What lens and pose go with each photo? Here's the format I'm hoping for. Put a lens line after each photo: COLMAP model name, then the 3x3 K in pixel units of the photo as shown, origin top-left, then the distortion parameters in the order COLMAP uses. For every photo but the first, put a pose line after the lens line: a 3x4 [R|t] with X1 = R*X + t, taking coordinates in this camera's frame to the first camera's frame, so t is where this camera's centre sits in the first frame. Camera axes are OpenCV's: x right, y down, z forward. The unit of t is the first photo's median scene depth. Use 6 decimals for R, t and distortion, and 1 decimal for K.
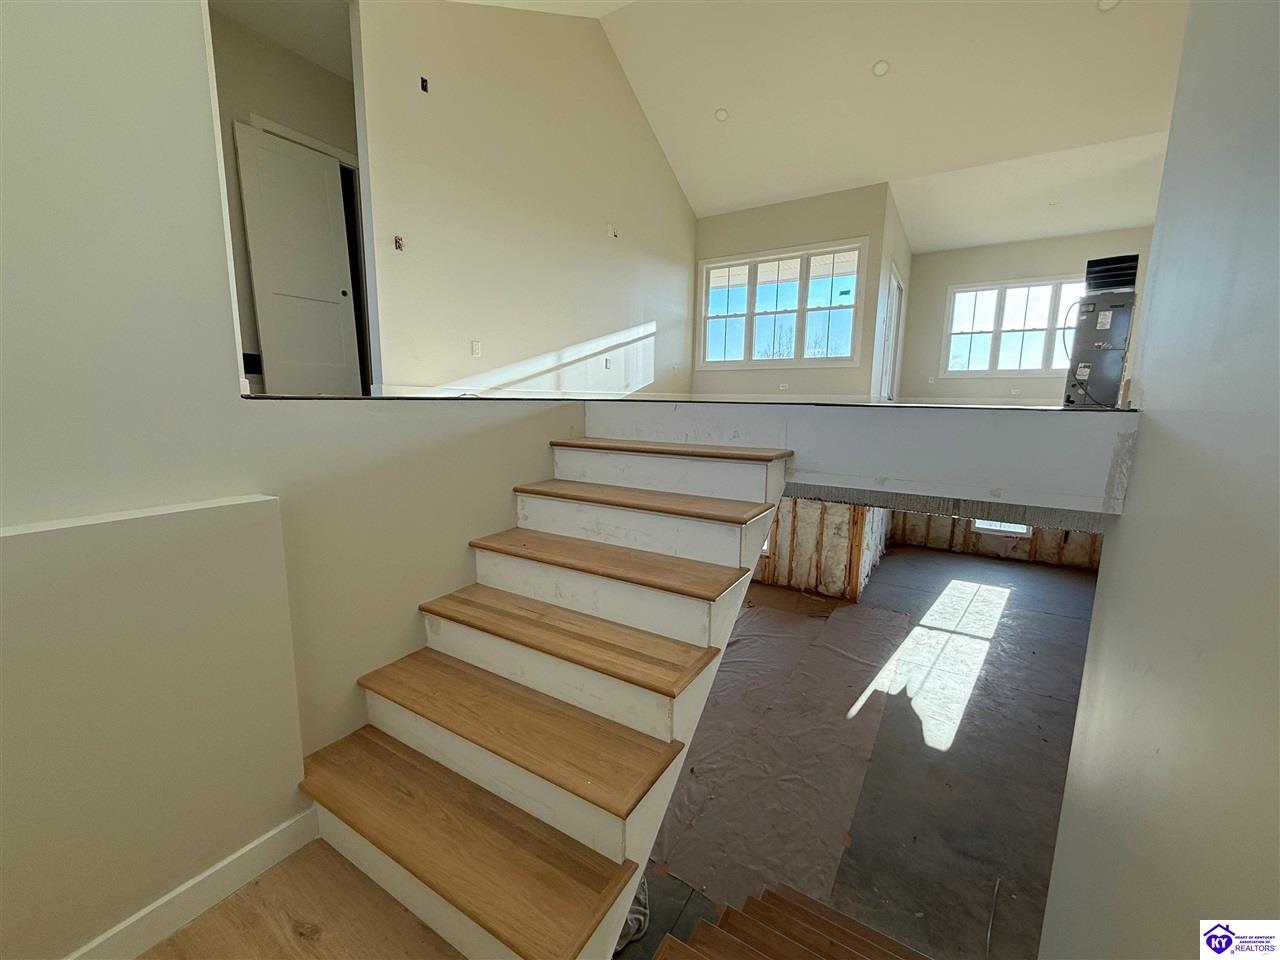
lens RADIAL K [[515.3, 0, 640.0], [0, 515.3, 480.0], [0, 0, 1]] dist [-0.001492, -0.000073]
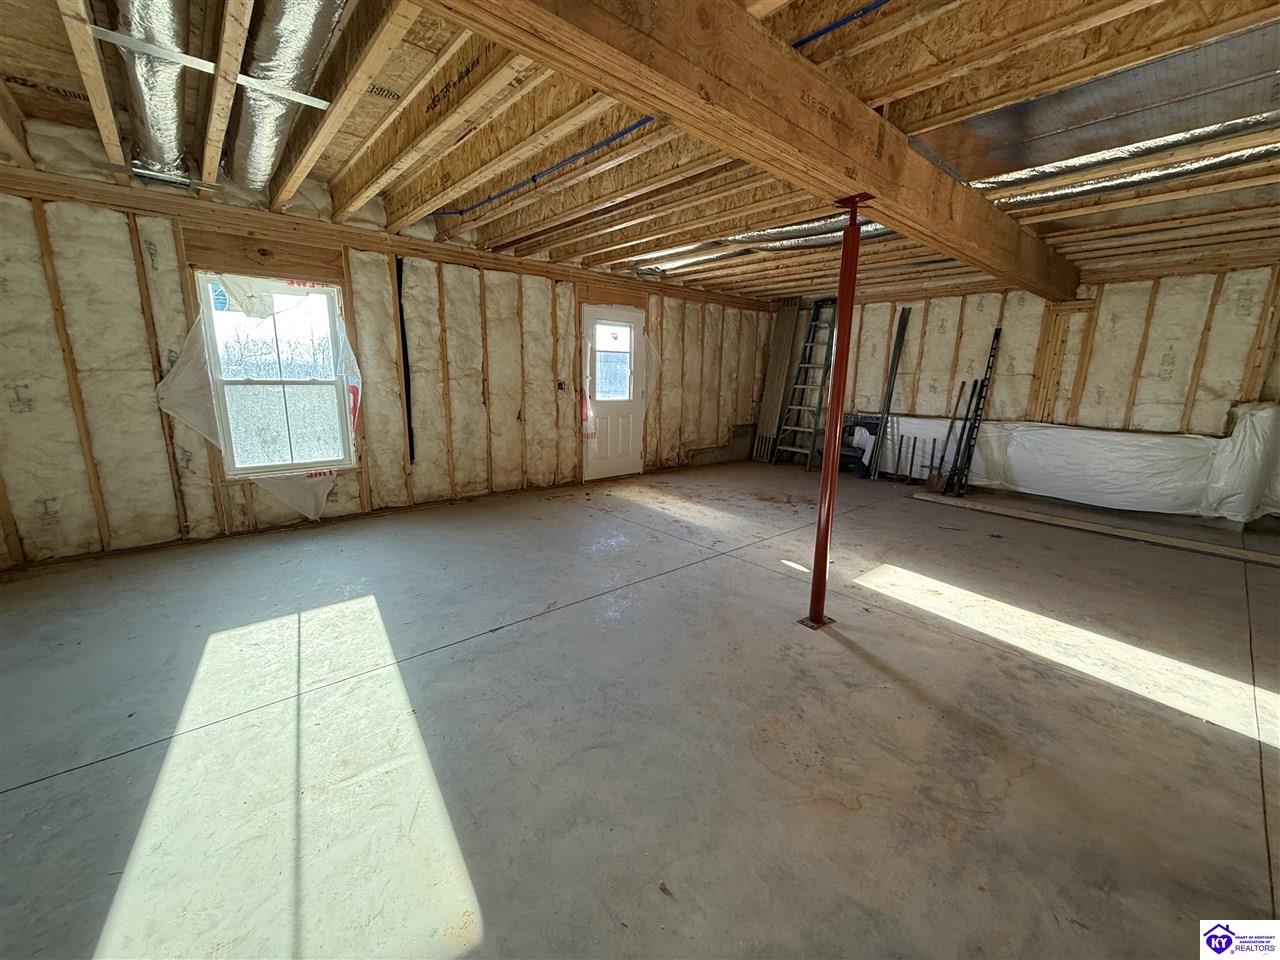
lens RADIAL K [[508.8, 0, 636.8], [0, 508.8, 481.0], [0, 0, 1]] dist [0.000577, 0.000600]
pose [[0.289880, -0.204995, 0.934851, 0.365537], [0.128899, 0.976254, 0.174105, 0.072937], [-0.948343, 0.070032, 0.309420, 0.577535]]
